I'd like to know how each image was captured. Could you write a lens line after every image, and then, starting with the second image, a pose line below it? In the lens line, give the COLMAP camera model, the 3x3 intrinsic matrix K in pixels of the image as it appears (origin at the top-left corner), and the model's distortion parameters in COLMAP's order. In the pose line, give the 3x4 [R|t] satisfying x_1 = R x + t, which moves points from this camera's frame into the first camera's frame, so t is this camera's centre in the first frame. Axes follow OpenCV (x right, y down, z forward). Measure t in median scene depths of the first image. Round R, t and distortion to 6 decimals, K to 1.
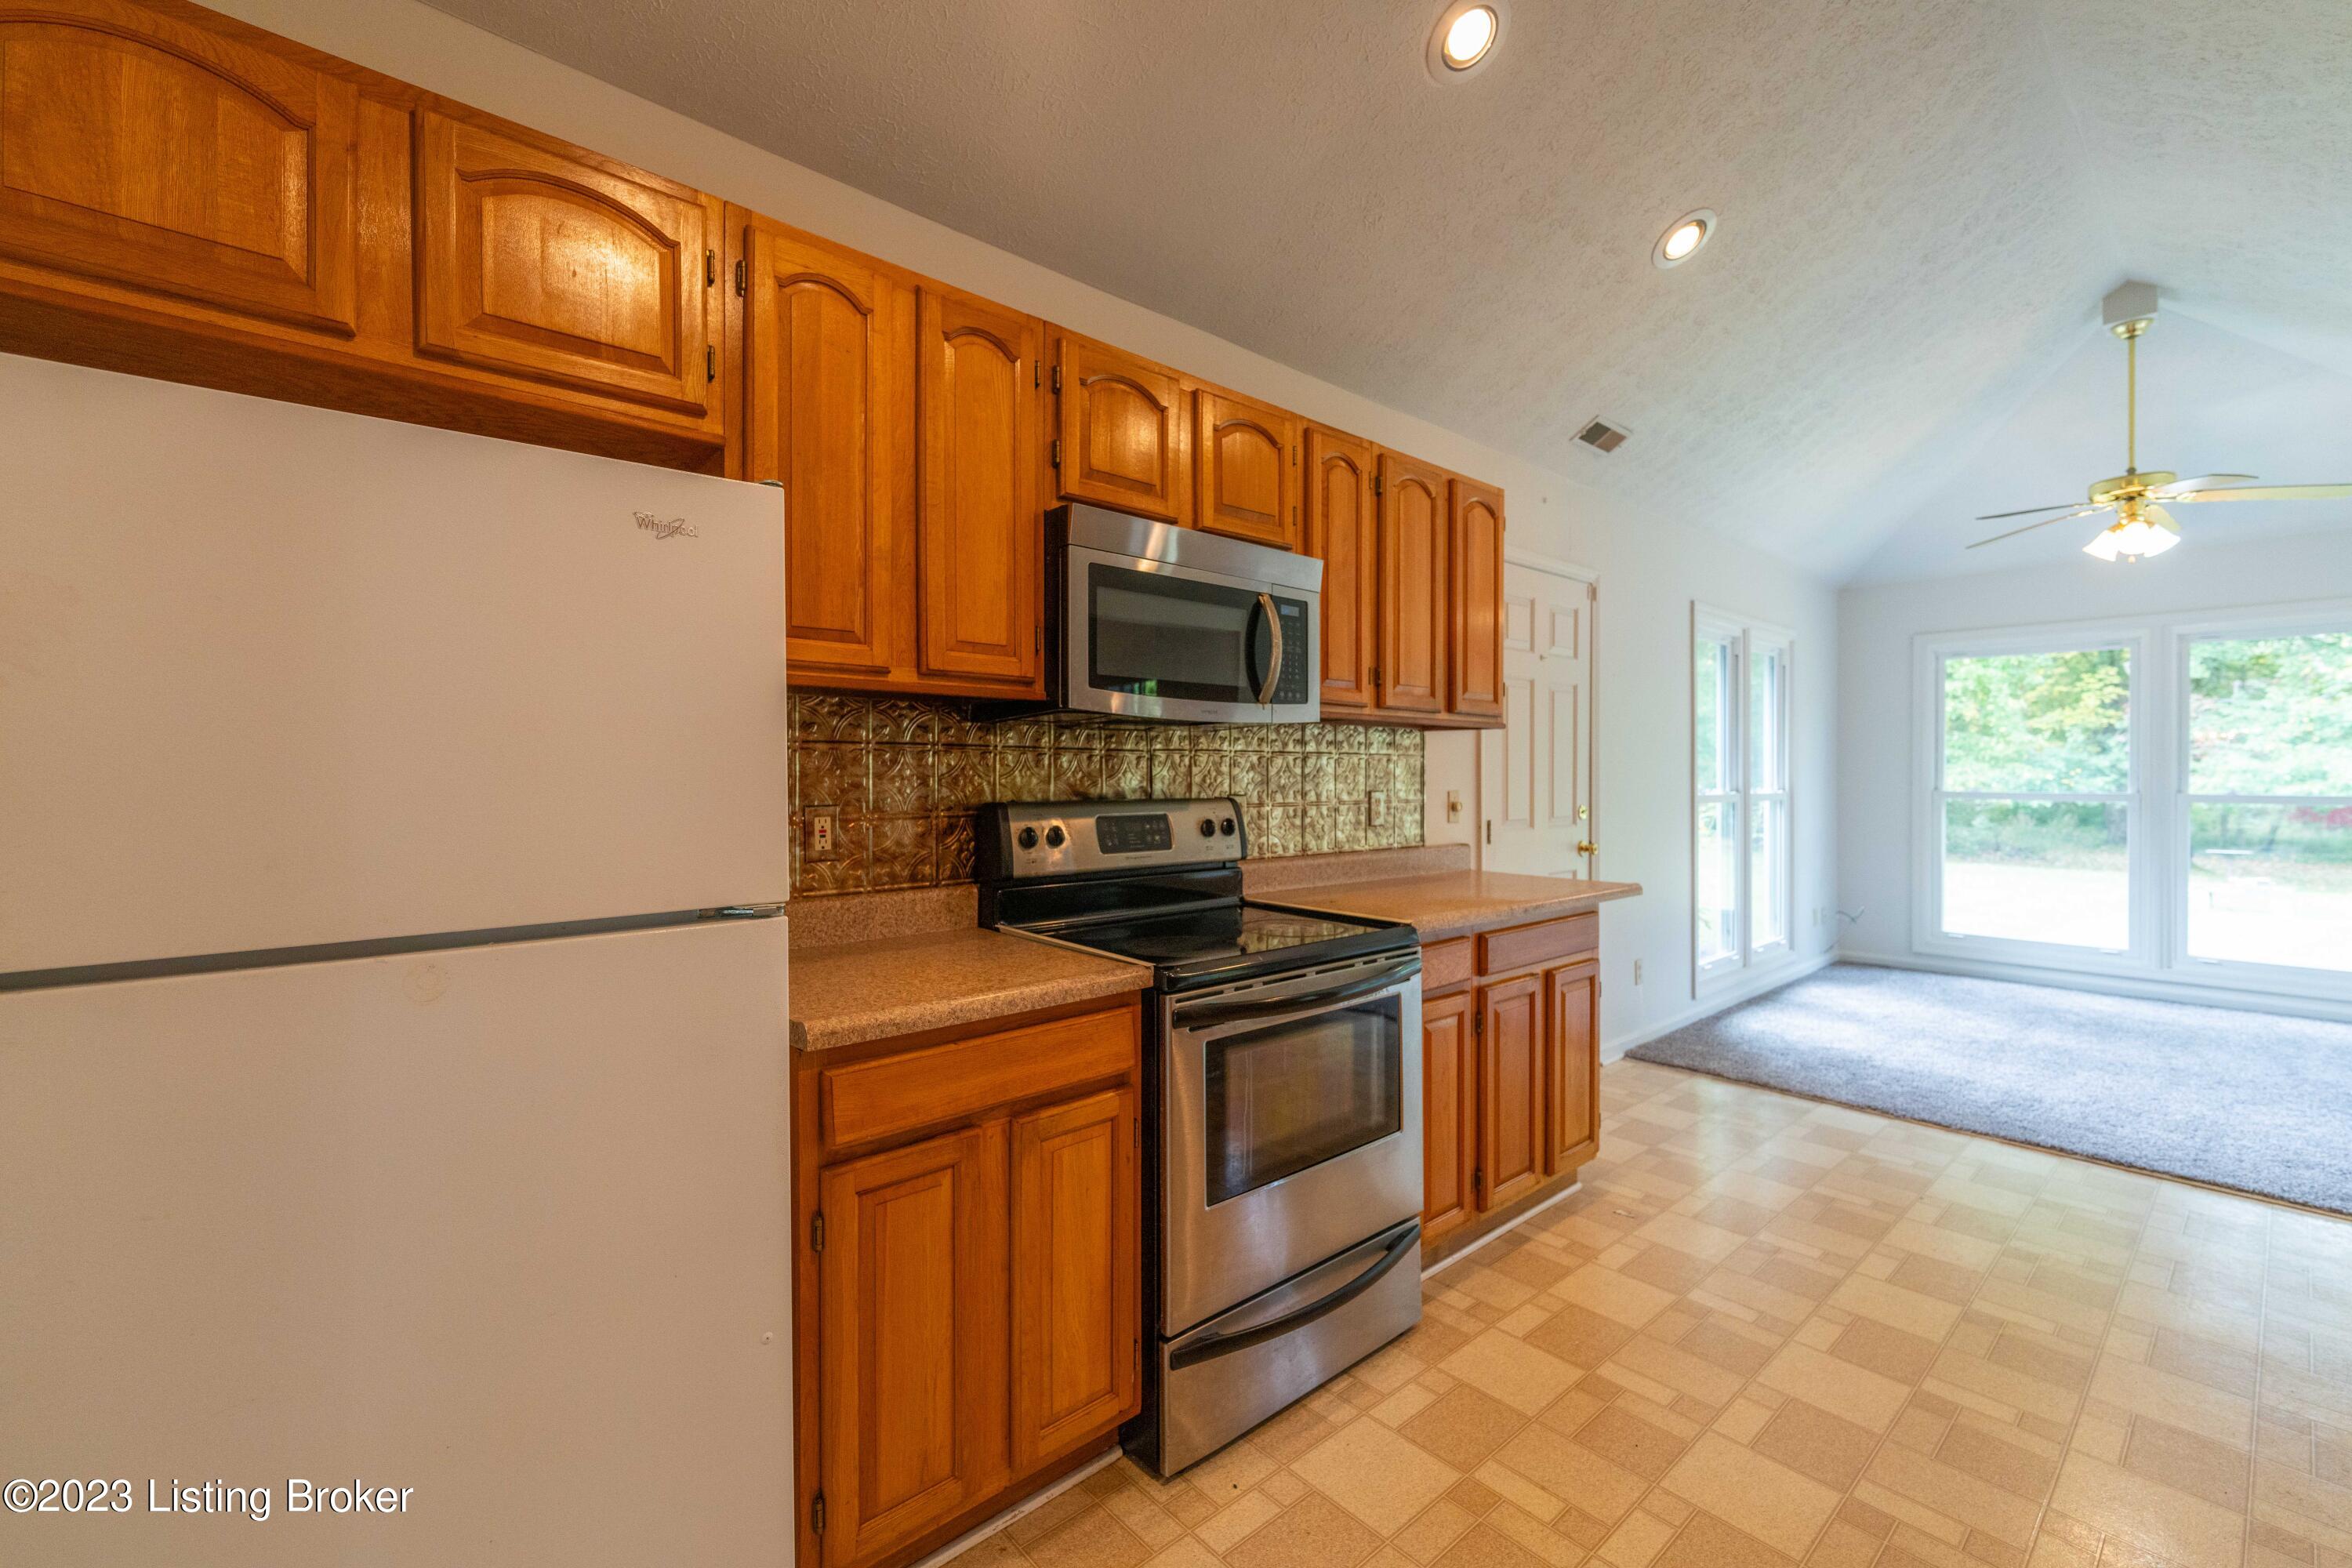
lens RADIAL K [[965.2, 0, 1174.7], [0, 965.2, 776.4], [0, 0, 1]] dist [-0.000046, 0.000123]
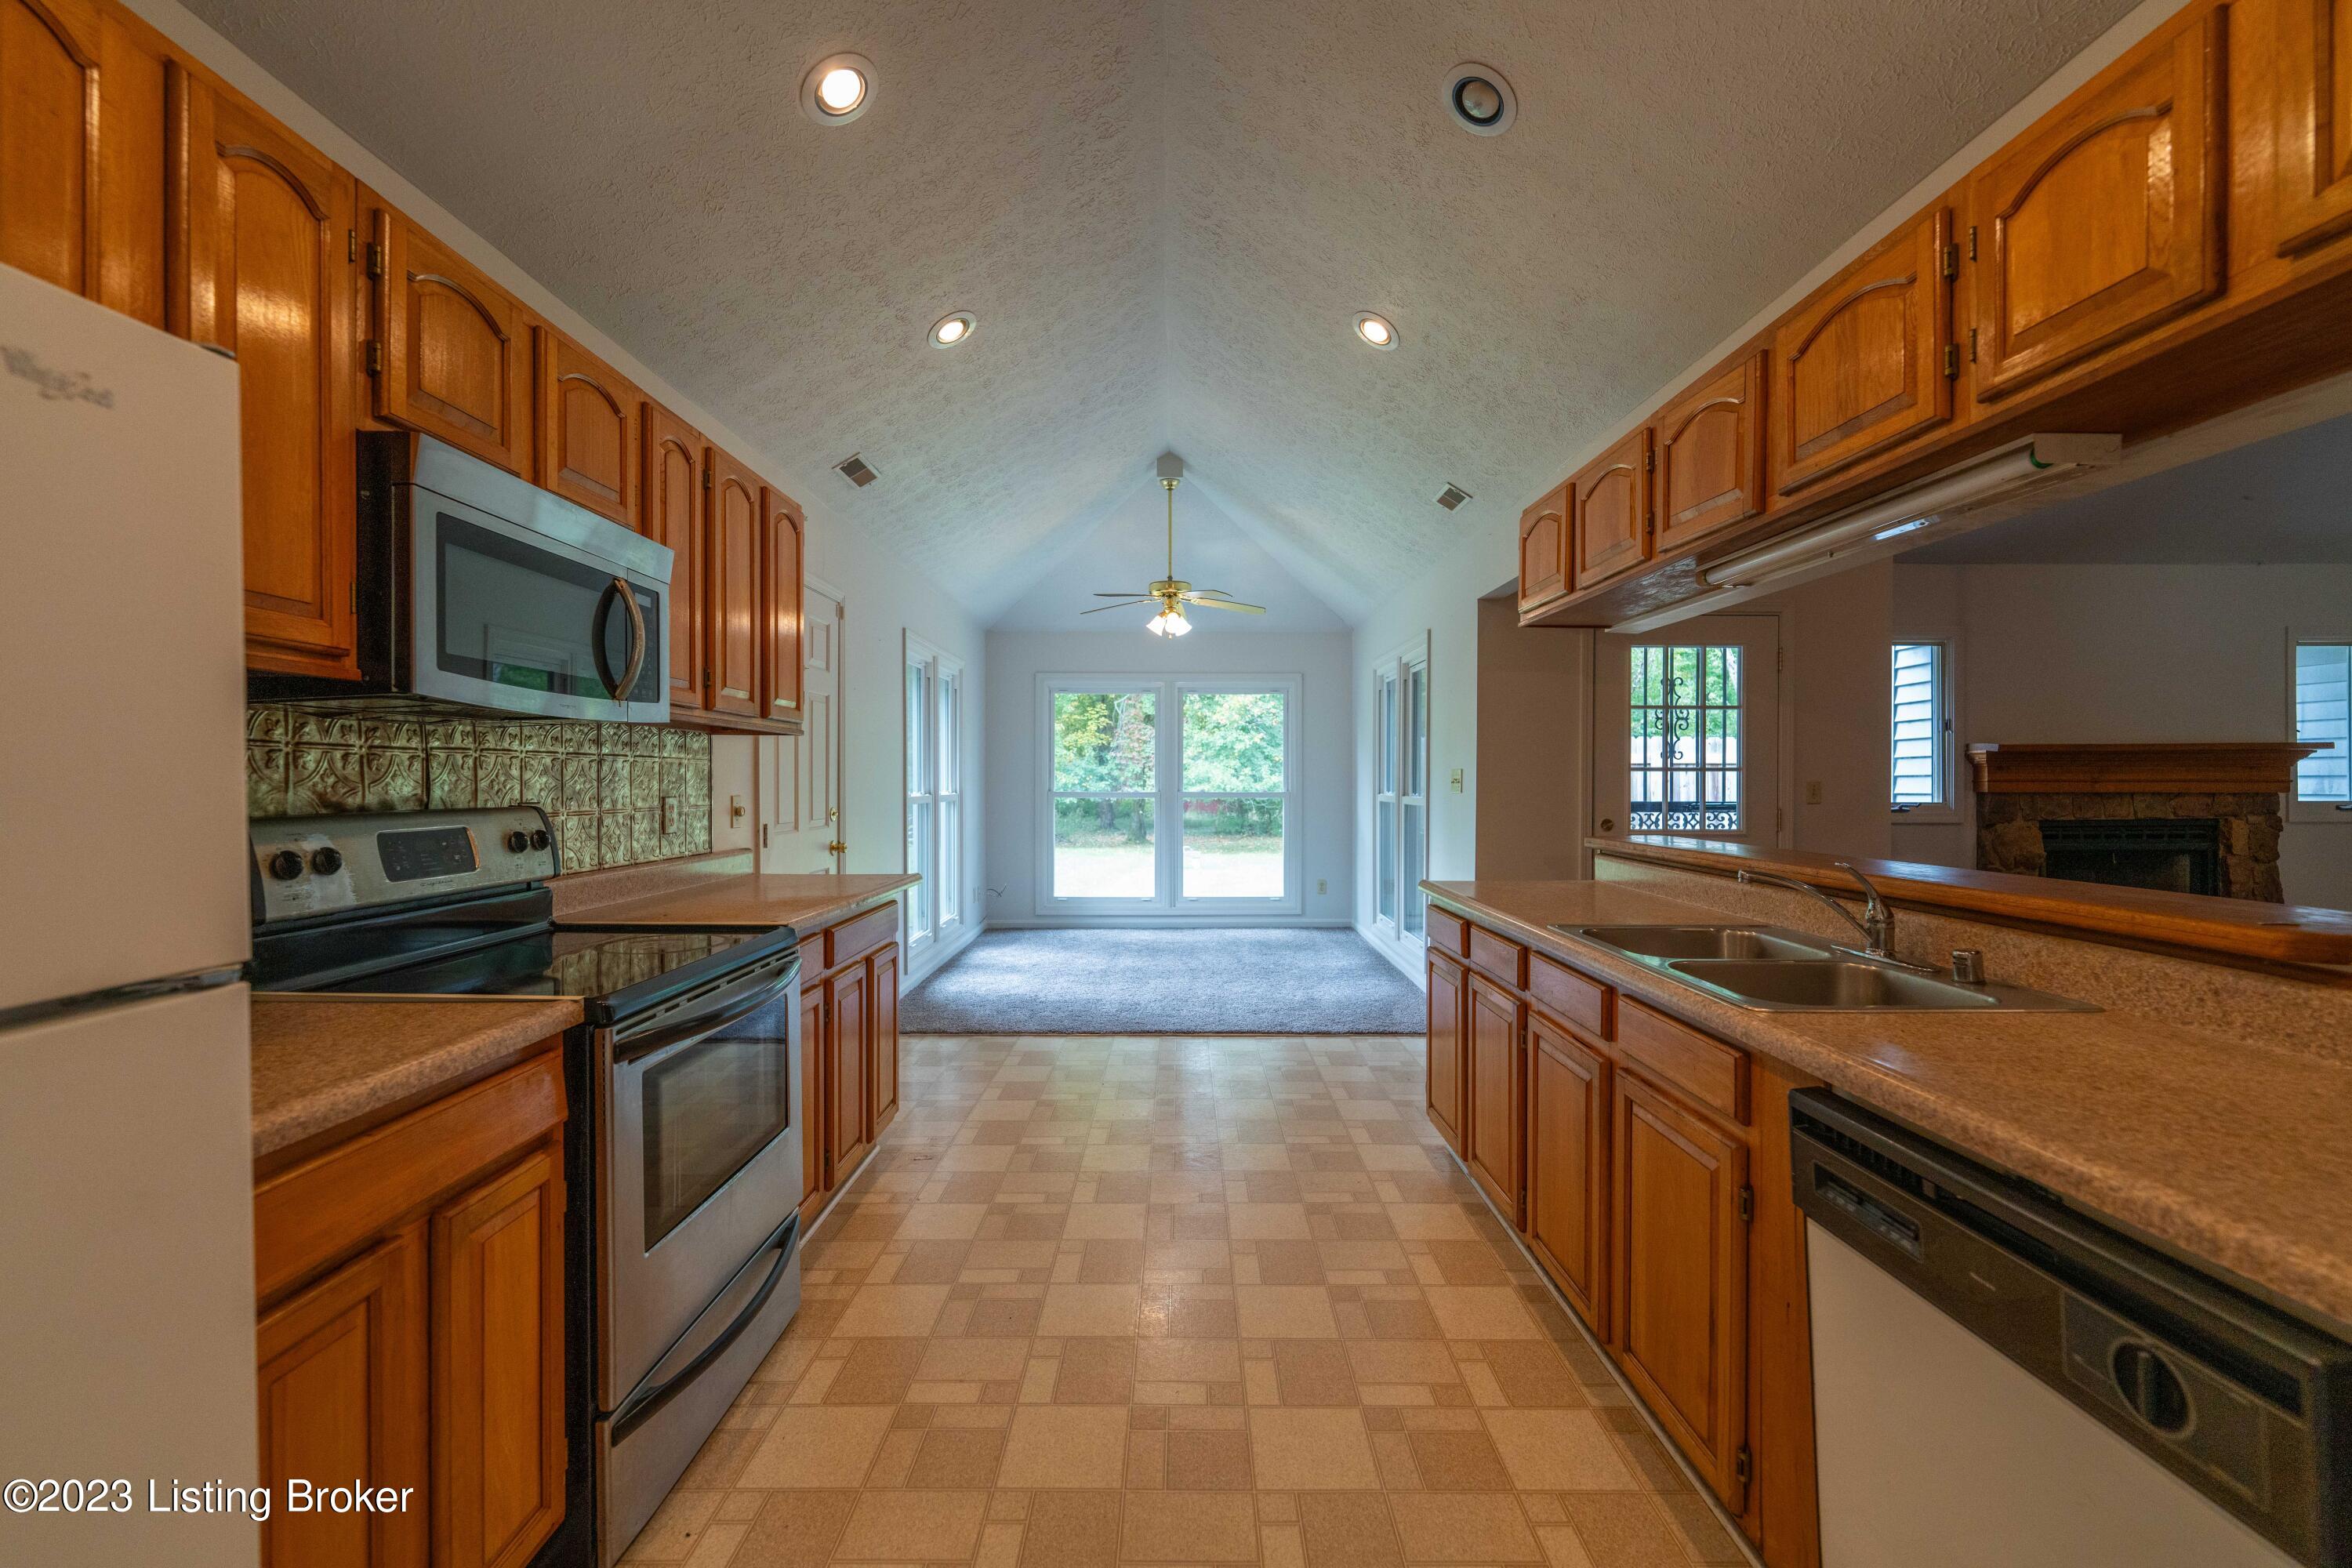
lens RADIAL K [[949.4, 0, 1176.0], [0, 949.4, 784.0], [0, 0, 1]] dist [0.001514, -0.004431]
pose [[0.659775, -0.003888, 0.751453, -0.188406], [0.001862, 0.999992, 0.003539, 0.000533], [-0.751461, -0.000936, 0.659777, 0.019816]]
